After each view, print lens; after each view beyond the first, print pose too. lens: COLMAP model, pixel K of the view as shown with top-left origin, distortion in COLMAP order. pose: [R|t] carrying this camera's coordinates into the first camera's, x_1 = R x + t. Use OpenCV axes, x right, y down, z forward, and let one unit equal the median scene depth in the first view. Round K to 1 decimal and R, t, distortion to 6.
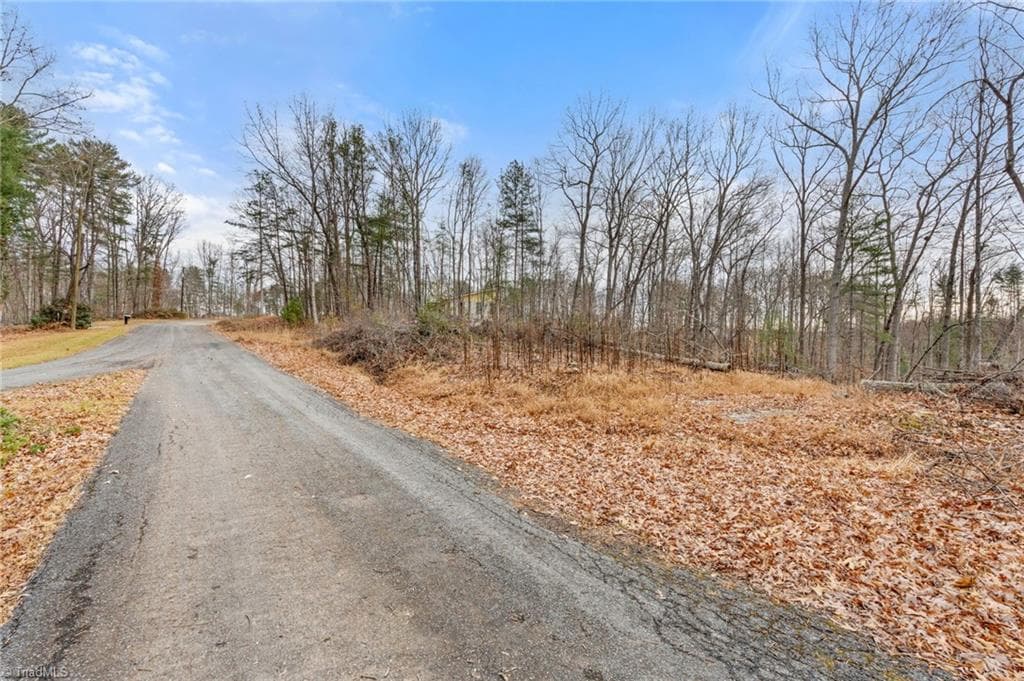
lens RADIAL K [[449.5, 0, 512.0], [0, 449.5, 340.5], [0, 0, 1]] dist [0.000481, 0.000419]
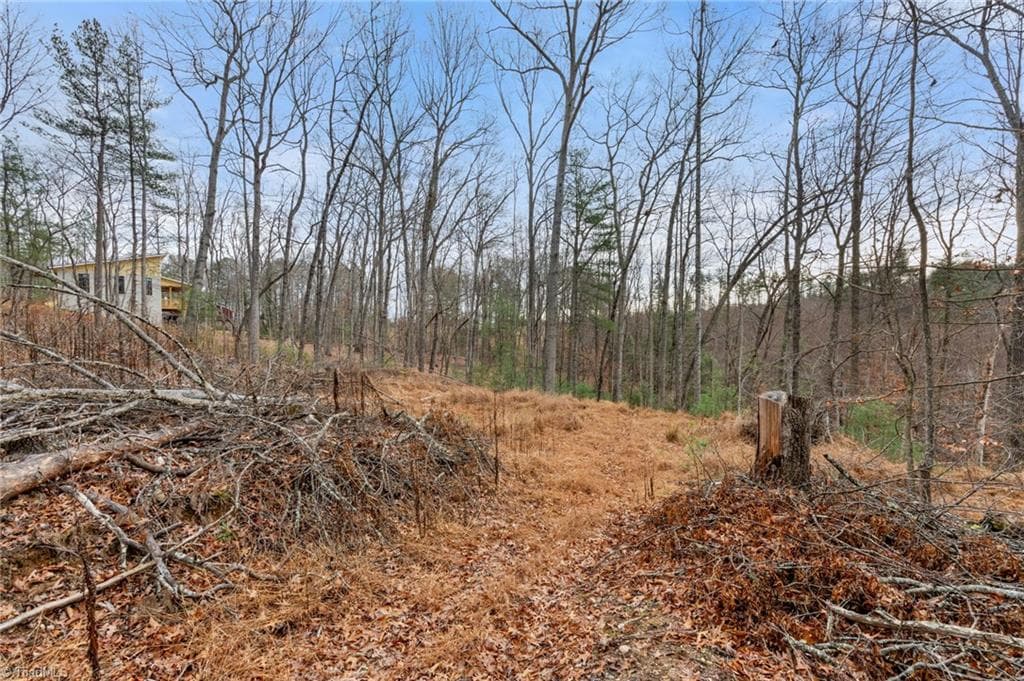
lens RADIAL K [[449.5, 0, 512.0], [0, 449.5, 340.5], [0, 0, 1]] dist [0.000481, 0.000419]
pose [[0.899604, -0.017018, 0.436374, 0.249161], [0.008665, 0.999739, 0.021126, -0.000517], [-0.436620, -0.015224, 0.899517, 0.270717]]
